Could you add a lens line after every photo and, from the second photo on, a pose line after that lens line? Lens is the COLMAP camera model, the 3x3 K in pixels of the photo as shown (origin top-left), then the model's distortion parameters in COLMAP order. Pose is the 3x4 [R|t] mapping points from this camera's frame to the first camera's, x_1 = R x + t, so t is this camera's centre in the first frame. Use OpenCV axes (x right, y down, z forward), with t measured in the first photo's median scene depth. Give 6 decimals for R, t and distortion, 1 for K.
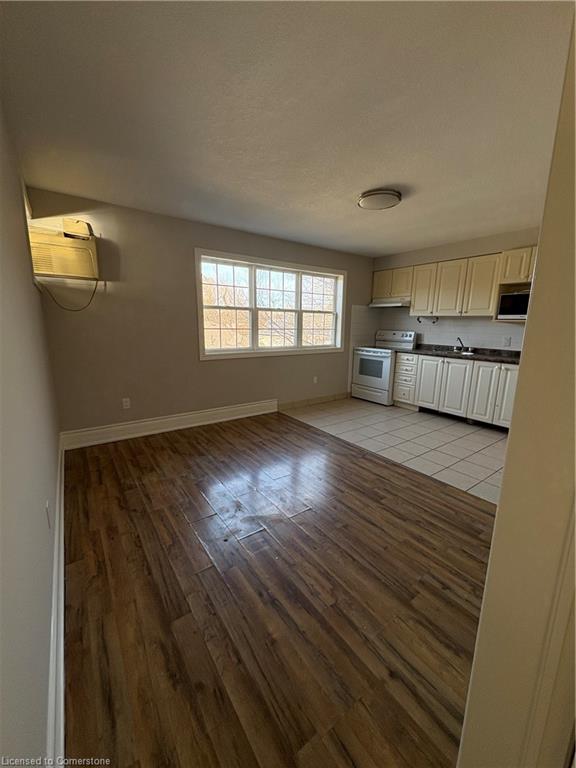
lens RADIAL K [[305.8, 0, 288.8], [0, 305.8, 383.9], [0, 0, 1]] dist [0.001744, -0.000394]
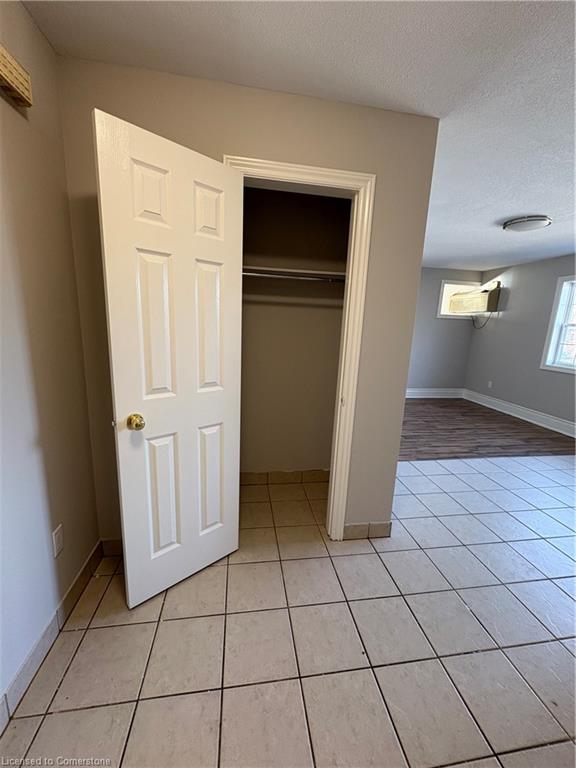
lens RADIAL K [[305.8, 0, 289.4], [0, 305.8, 383.1], [0, 0, 1]] dist [0.001744, -0.000394]
pose [[-0.445537, 0.145039, -0.883437, 1.220841], [-0.223333, 0.937586, 0.266561, -0.123129], [0.866959, 0.316064, -0.385338, 0.616999]]
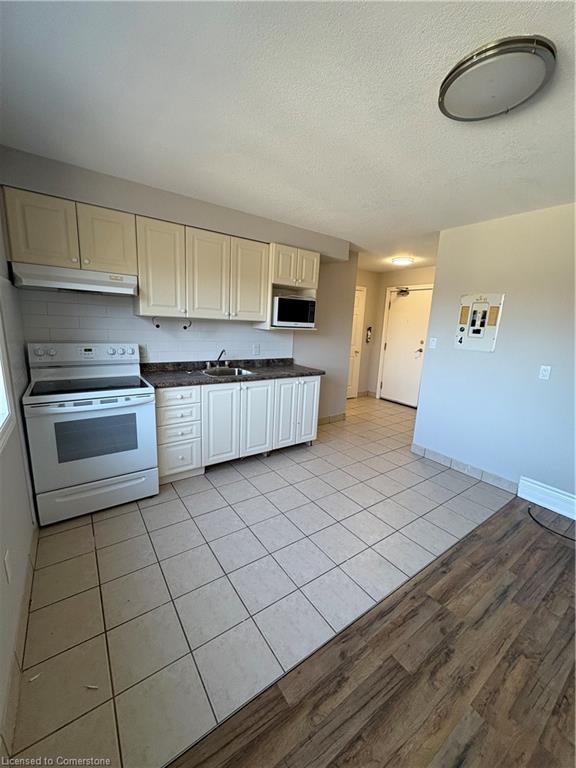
lens RADIAL K [[305.8, 0, 287.1], [0, 305.8, 381.2], [0, 0, 1]] dist [0.001744, -0.000394]
pose [[0.009149, -0.208022, 0.978081, -0.166836], [0.151068, 0.967183, 0.204291, -0.231026], [-0.988481, 0.145887, 0.040274, 0.954366]]
